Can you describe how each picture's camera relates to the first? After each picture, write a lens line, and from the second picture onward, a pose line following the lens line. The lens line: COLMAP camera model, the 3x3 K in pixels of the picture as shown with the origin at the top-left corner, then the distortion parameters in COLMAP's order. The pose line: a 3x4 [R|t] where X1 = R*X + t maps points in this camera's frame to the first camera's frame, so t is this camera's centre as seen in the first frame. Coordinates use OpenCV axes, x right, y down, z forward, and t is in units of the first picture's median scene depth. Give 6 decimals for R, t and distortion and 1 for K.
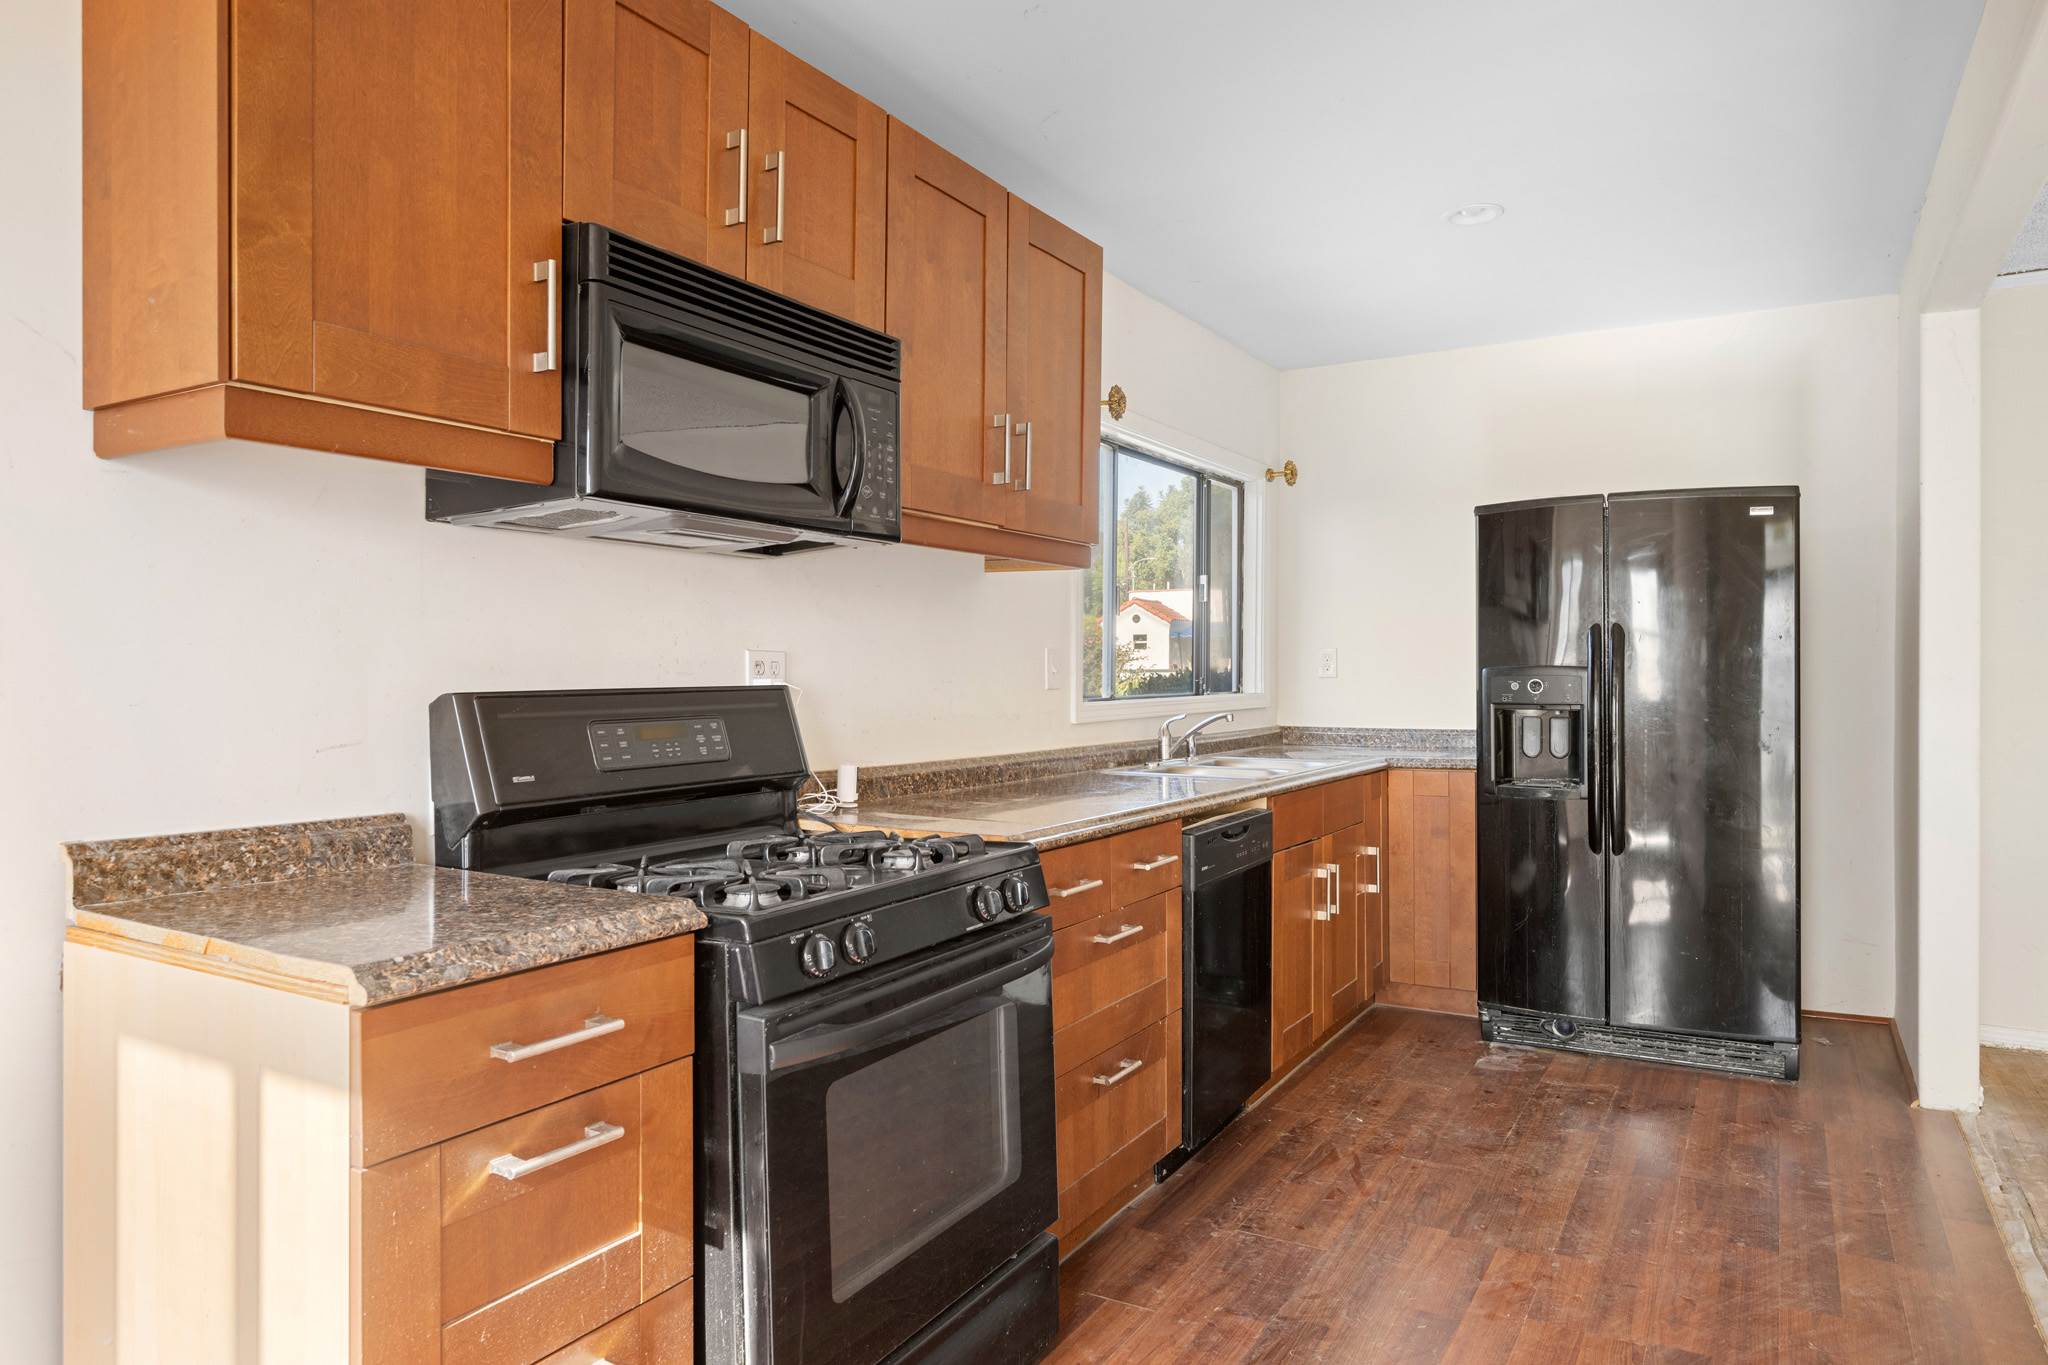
lens RADIAL K [[1258.2, 0, 1025.5], [0, 1258.2, 683.0], [0, 0, 1]] dist [-0.003412, -0.000266]
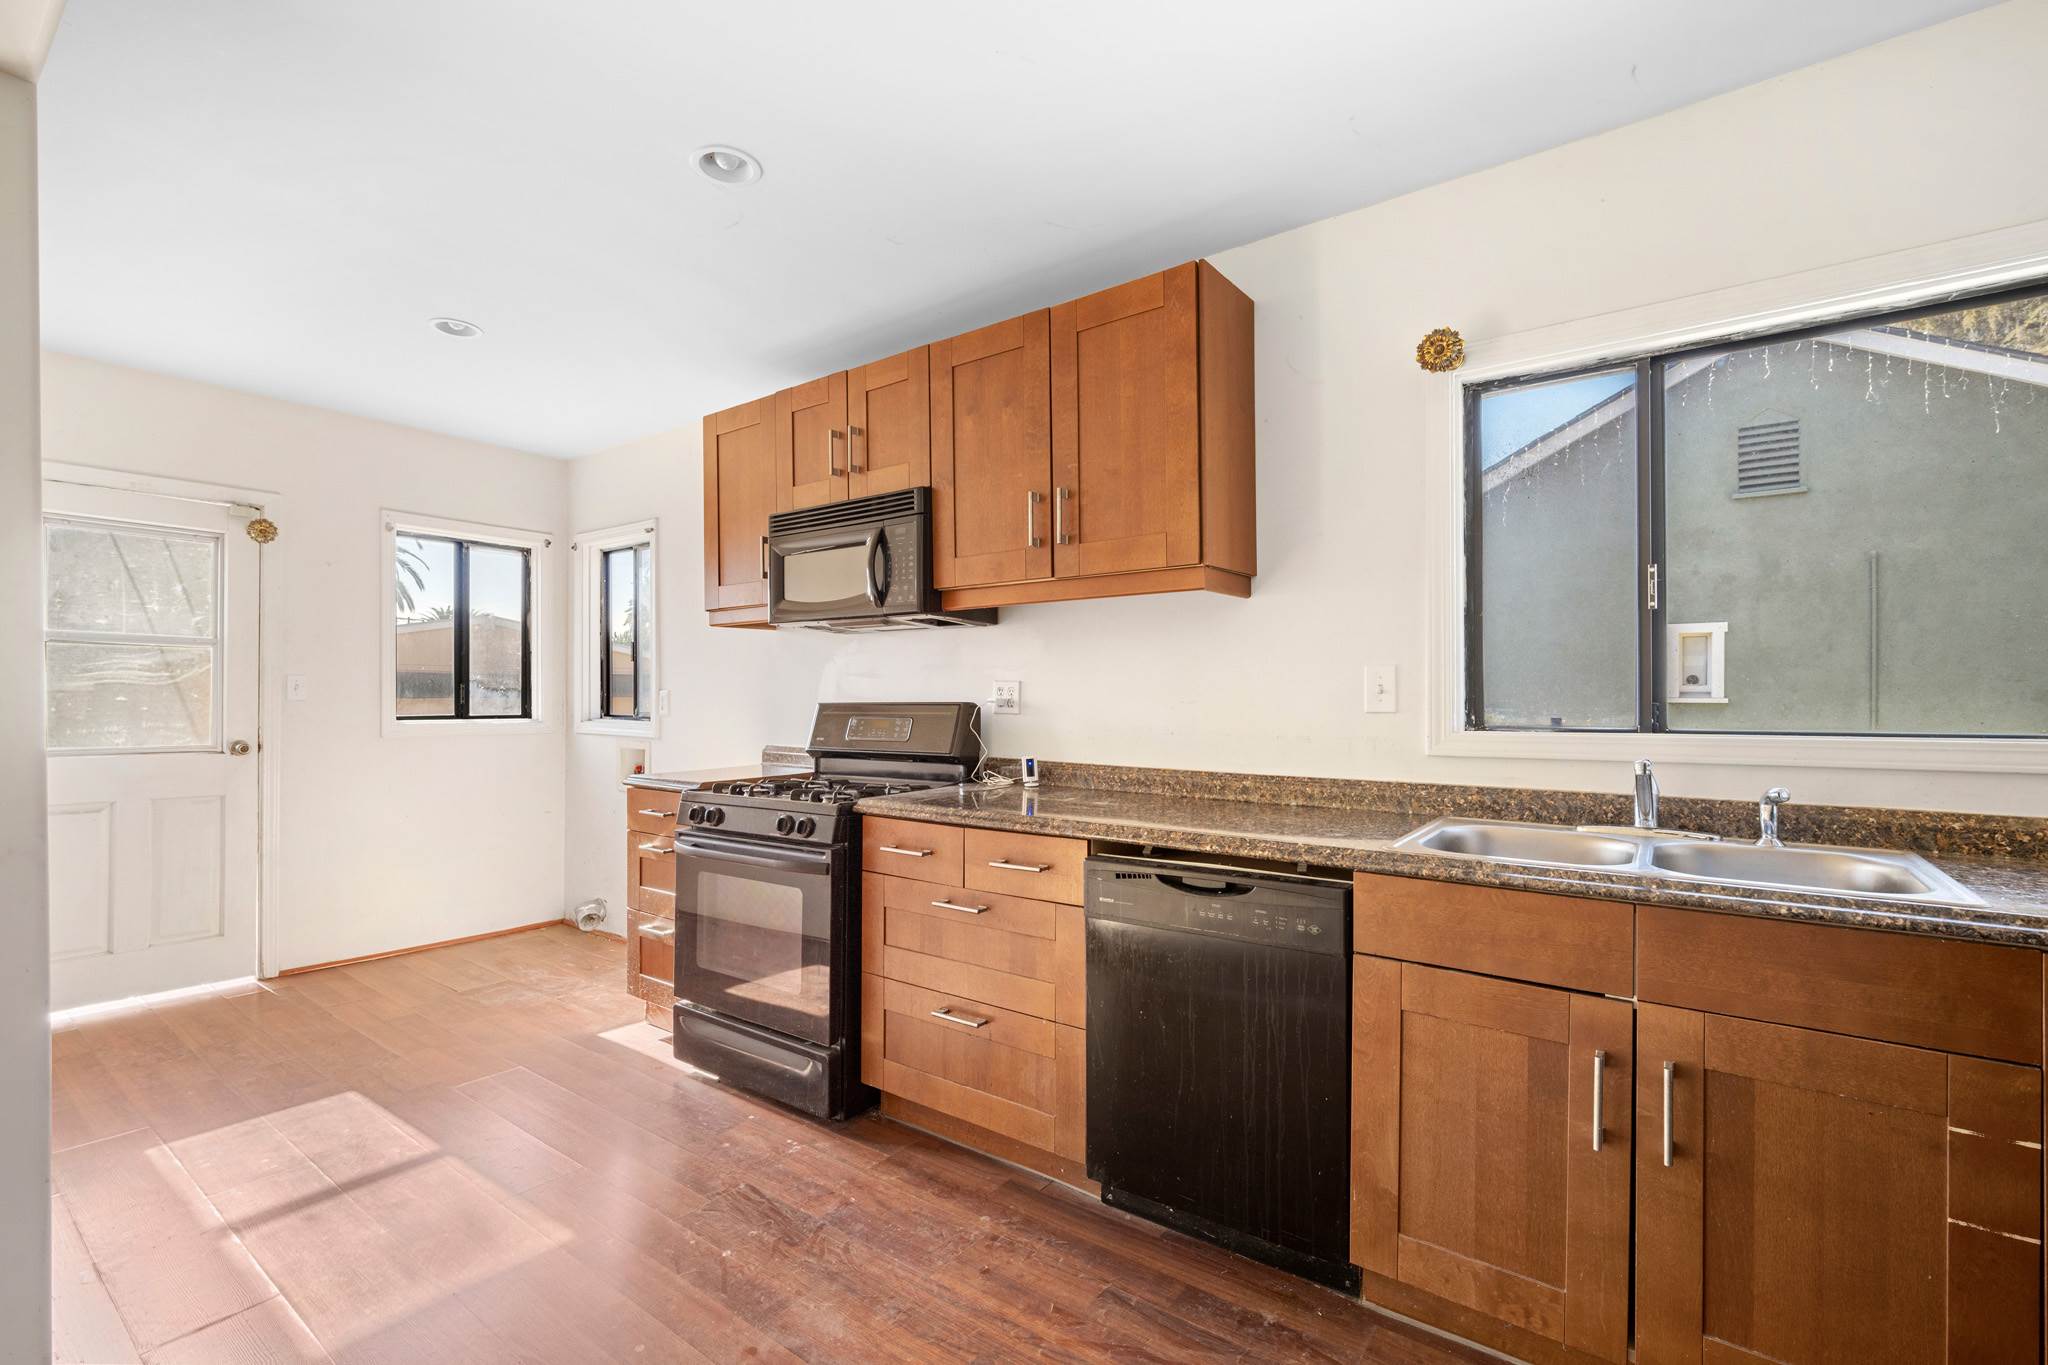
lens RADIAL K [[896.5, 0, 1027.1], [0, 896.5, 687.9], [0, 0, 1]] dist [0.001219, -0.000015]
pose [[-0.098717, -0.003685, -0.995109, 0.897554], [-0.000439, 0.999993, -0.003660, -0.012013], [0.995115, 0.000075, -0.098718, 1.094679]]
